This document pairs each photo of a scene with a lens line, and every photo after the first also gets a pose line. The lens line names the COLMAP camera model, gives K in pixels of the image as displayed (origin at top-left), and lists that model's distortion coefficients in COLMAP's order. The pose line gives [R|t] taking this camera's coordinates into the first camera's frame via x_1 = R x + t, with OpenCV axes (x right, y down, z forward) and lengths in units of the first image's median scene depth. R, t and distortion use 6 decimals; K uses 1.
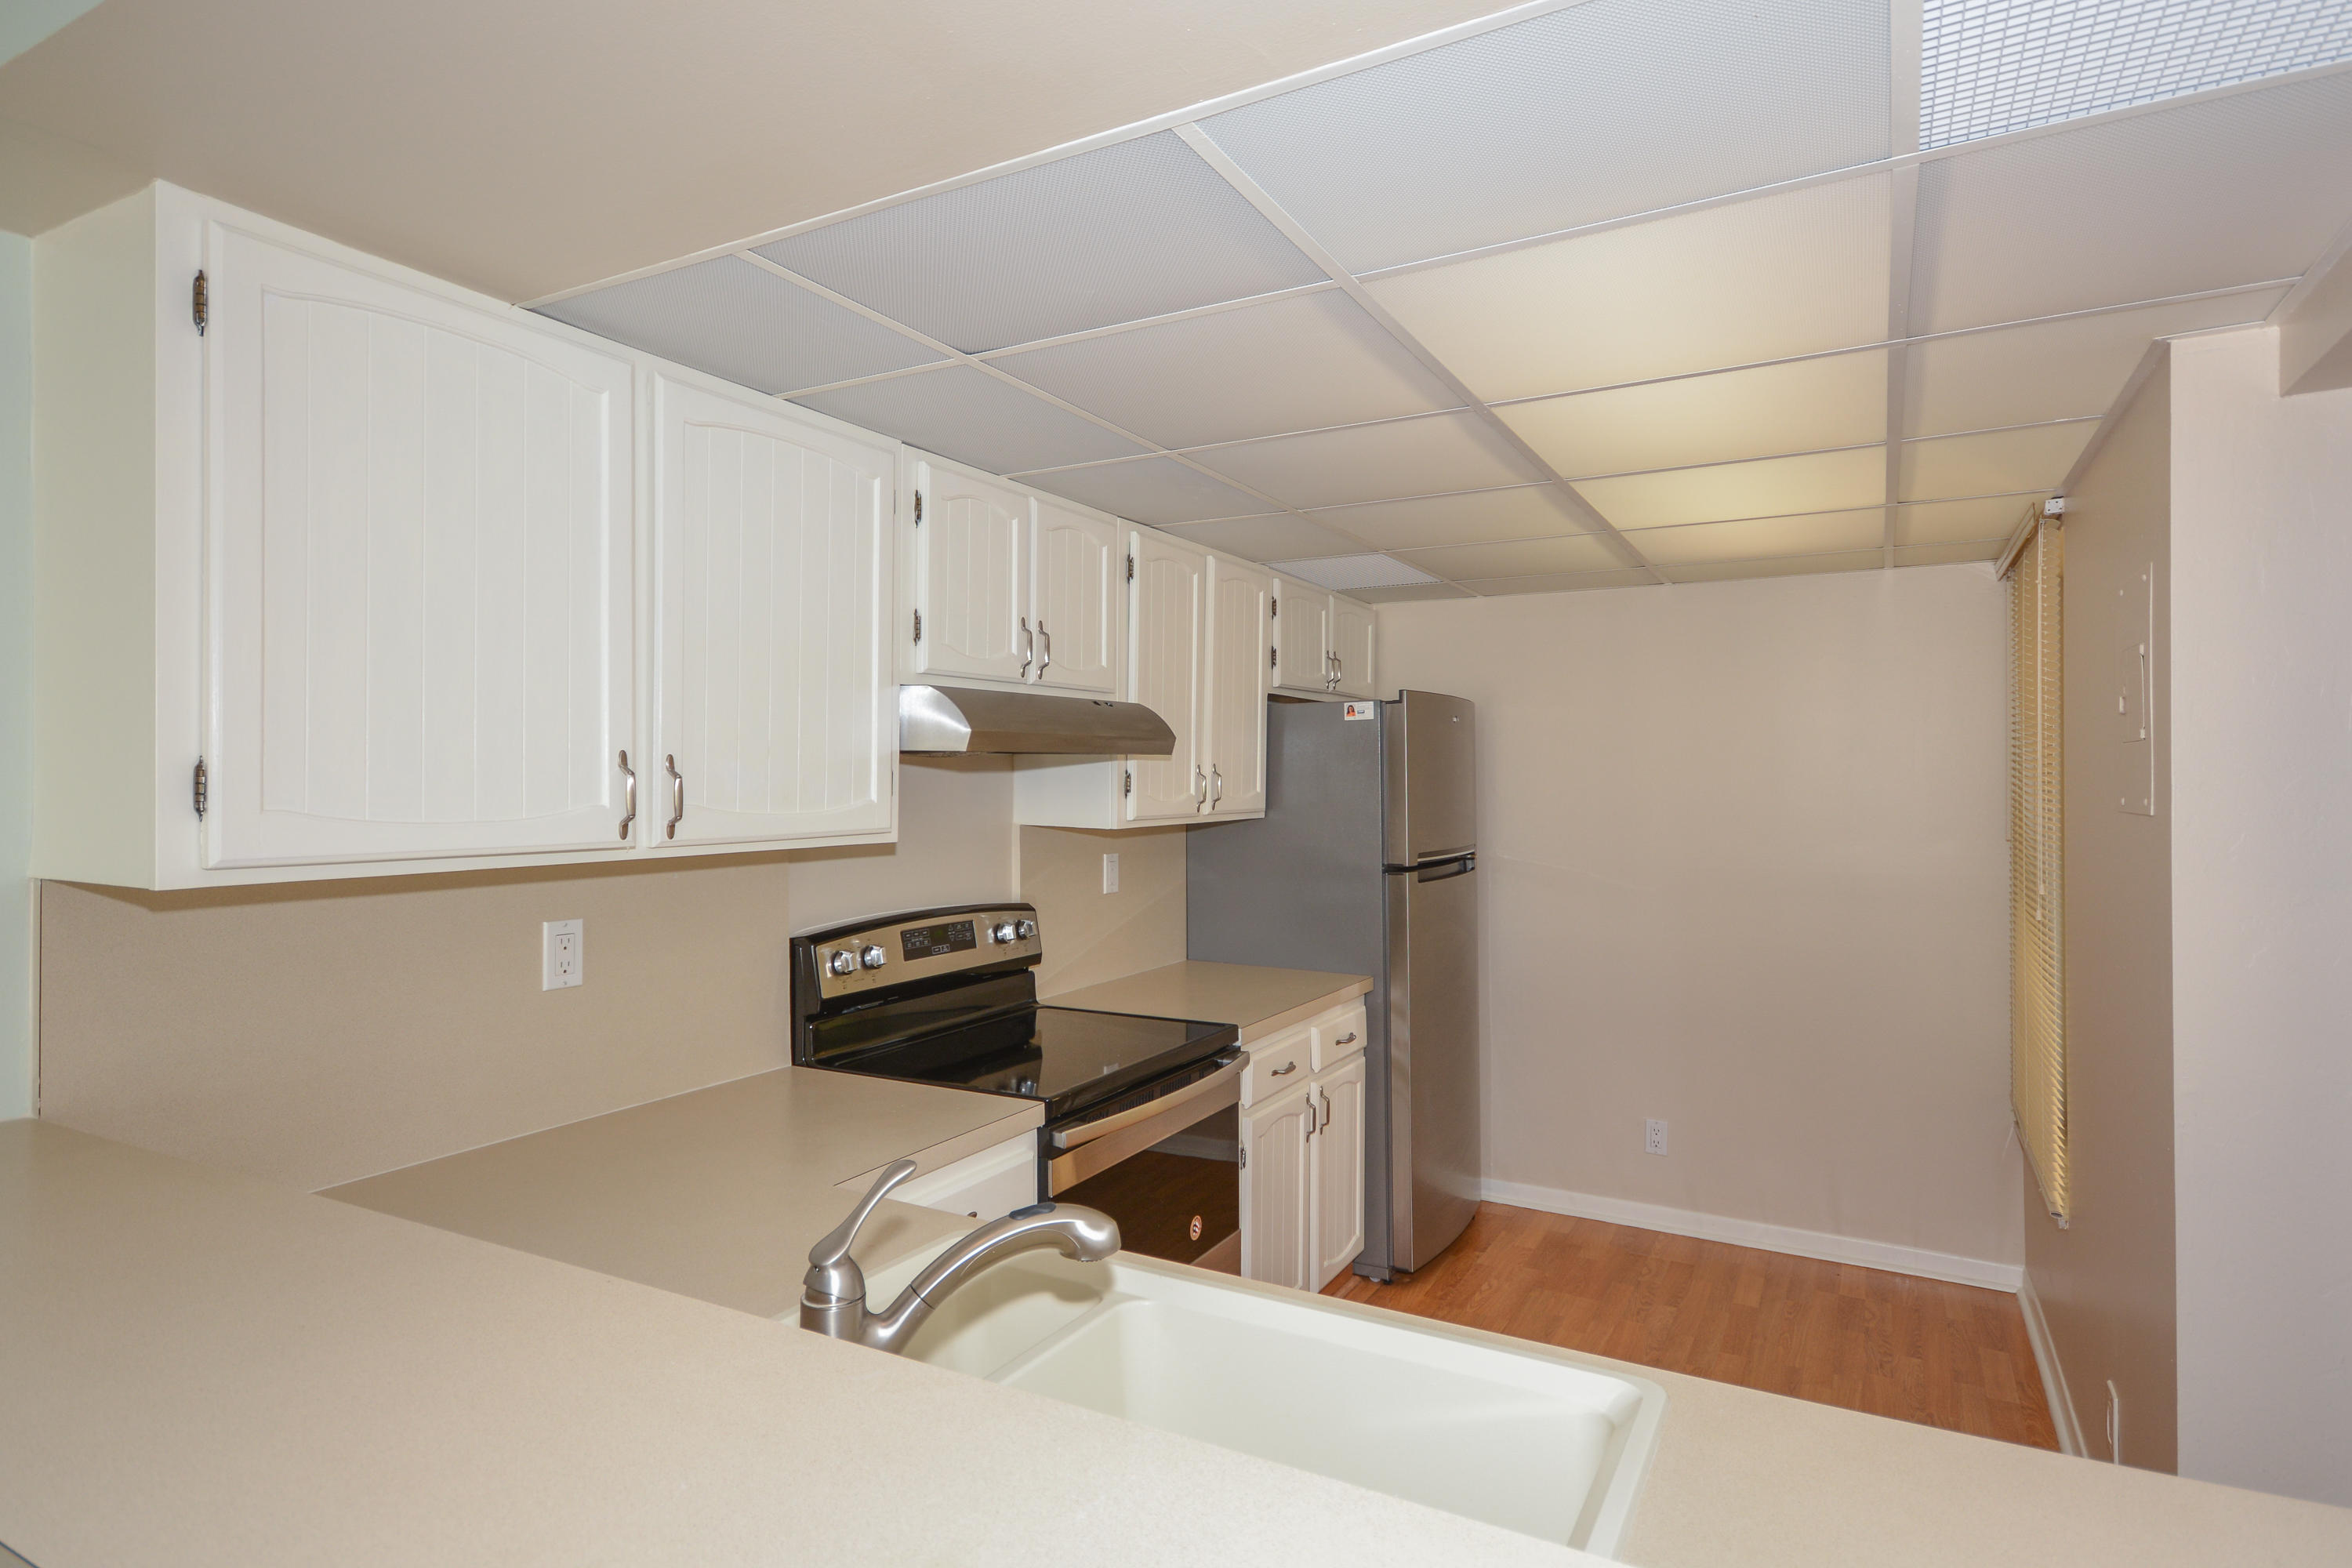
lens RADIAL K [[1186.1, 0, 1143.4], [0, 1186.1, 789.5], [0, 0, 1]] dist [-0.001571, -0.000604]
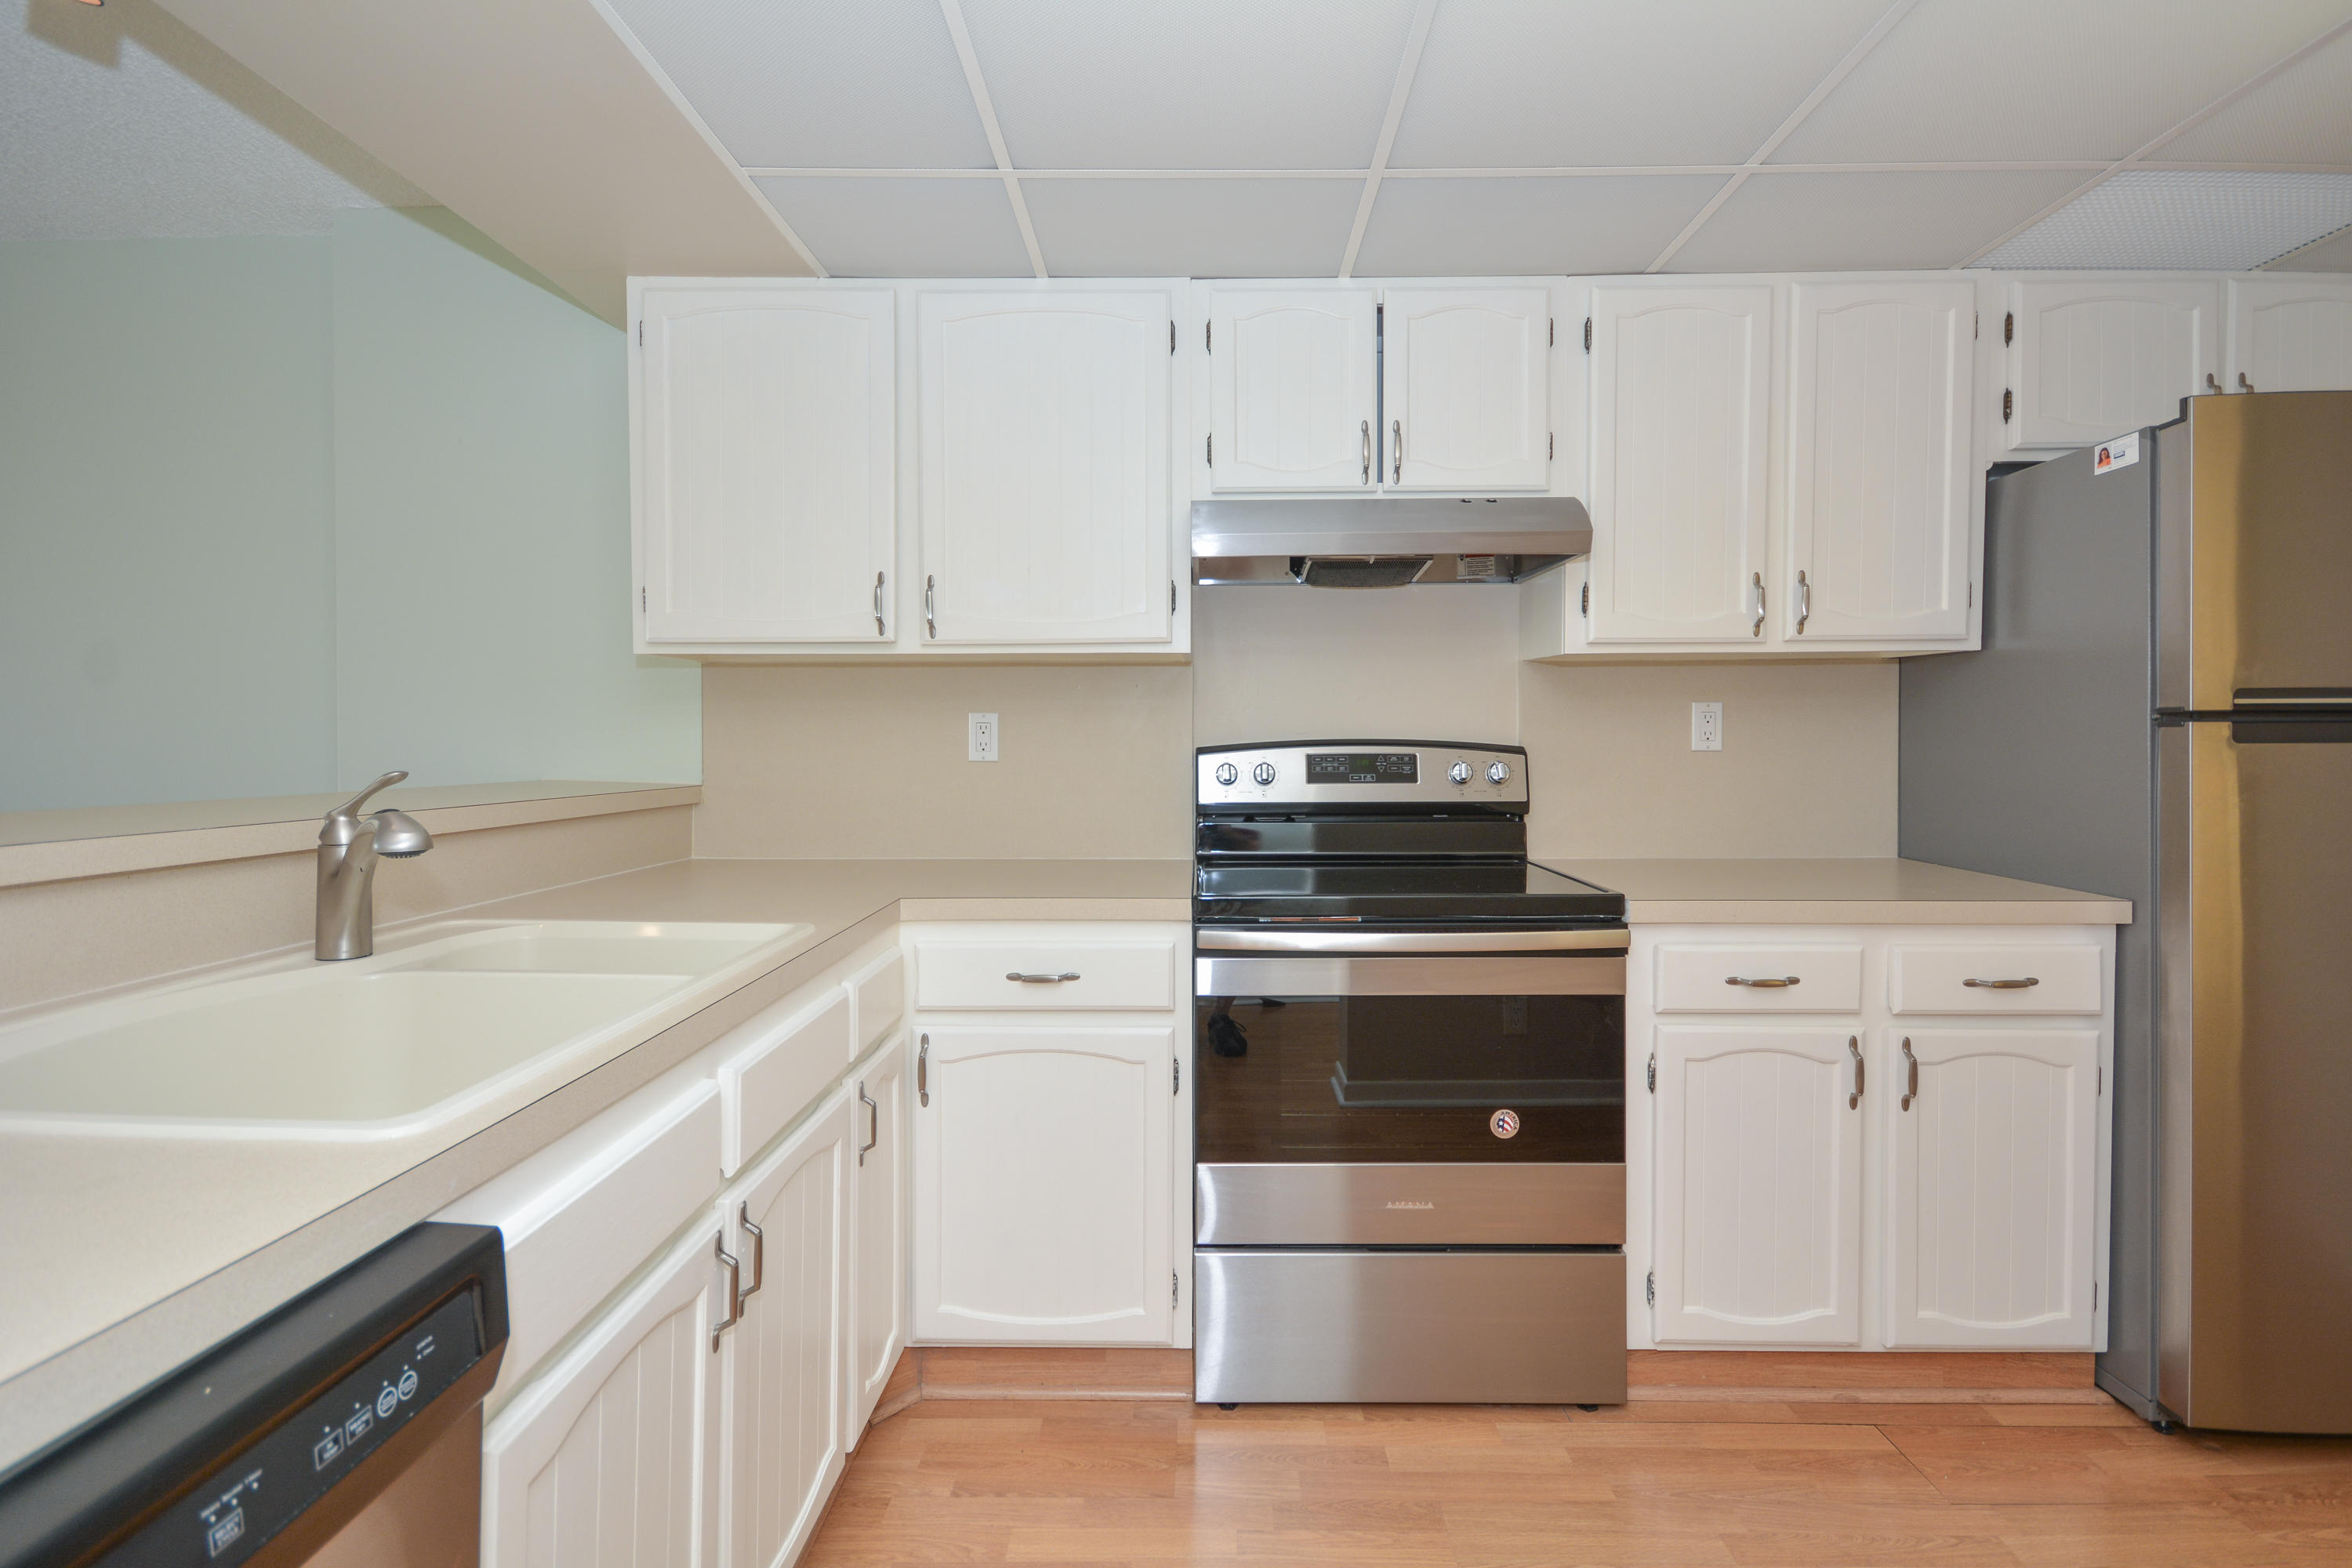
lens RADIAL K [[1063.1, 0, 1181.4], [0, 1063.1, 750.3], [0, 0, 1]] dist [0.003094, 0.000338]
pose [[0.513267, 0.022010, -0.857946, 0.502591], [0.000448, 0.999664, 0.025914, 0.085391], [0.858229, -0.013685, 0.513085, 0.397690]]
